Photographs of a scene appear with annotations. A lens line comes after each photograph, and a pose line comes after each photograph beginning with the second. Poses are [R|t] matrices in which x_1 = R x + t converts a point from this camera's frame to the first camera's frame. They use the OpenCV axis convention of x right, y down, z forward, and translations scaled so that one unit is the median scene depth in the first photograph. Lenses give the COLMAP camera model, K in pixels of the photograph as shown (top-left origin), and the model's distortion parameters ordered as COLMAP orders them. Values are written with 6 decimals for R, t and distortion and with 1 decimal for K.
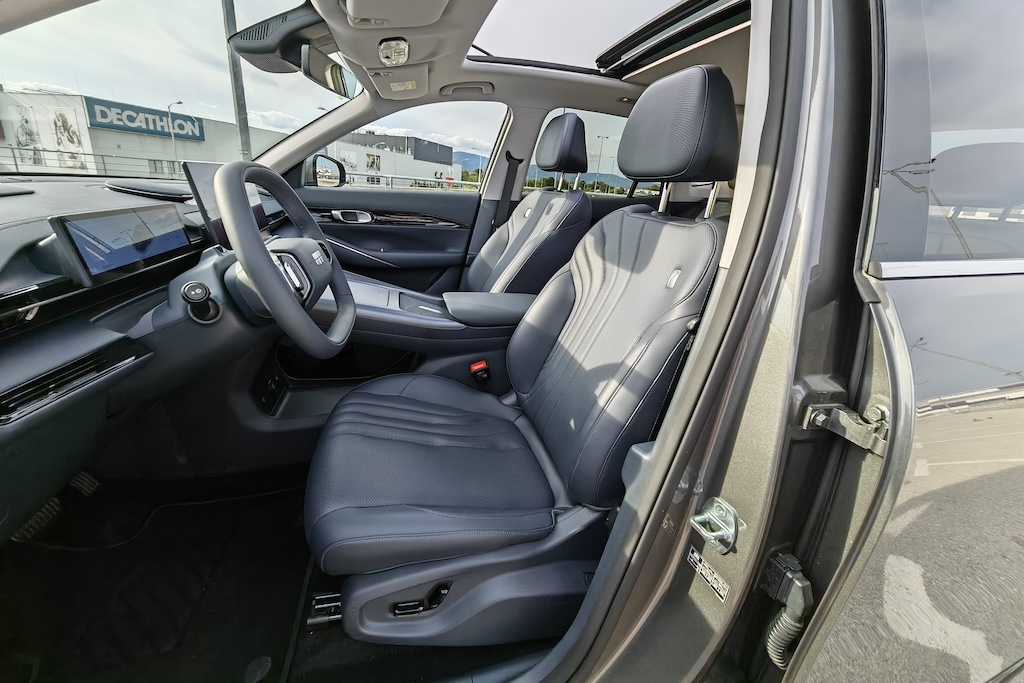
lens RADIAL K [[381.5, 0, 512.2], [0, 381.5, 300.9], [0, 0, 1]] dist [-0.000166, -0.000008]
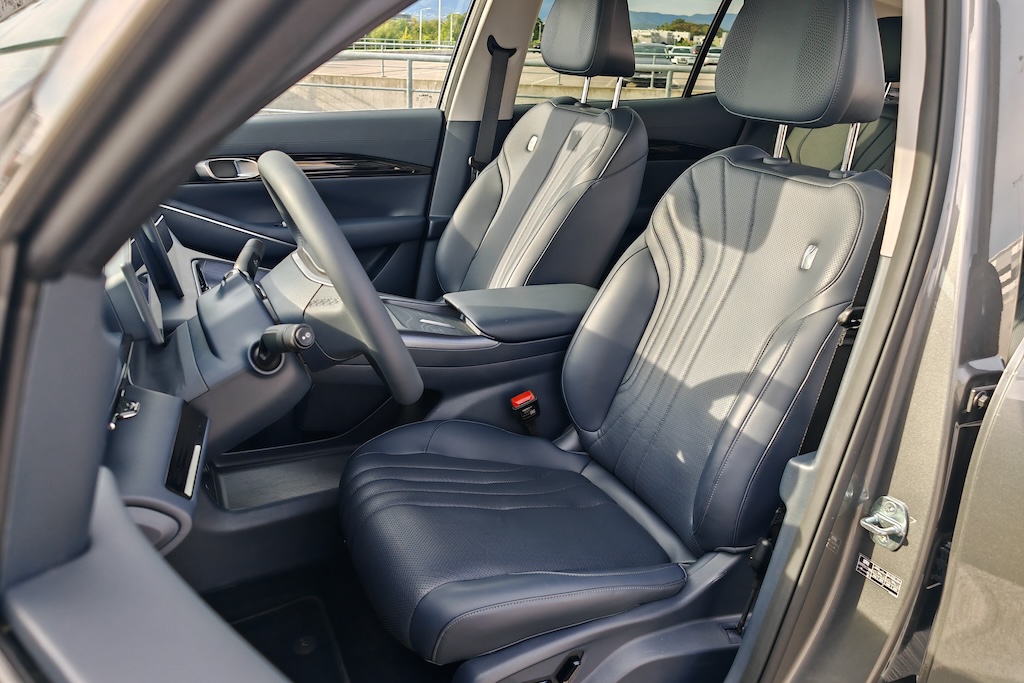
lens RADIAL K [[780.7, 0, 517.3], [0, 780.7, 354.6], [0, 0, 1]] dist [0.058189, -0.067934]
pose [[0.985868, -0.101747, 0.133089, -0.381305], [0.087394, 0.990129, 0.109577, -0.084995], [-0.142924, -0.096397, 0.985028, -0.496158]]
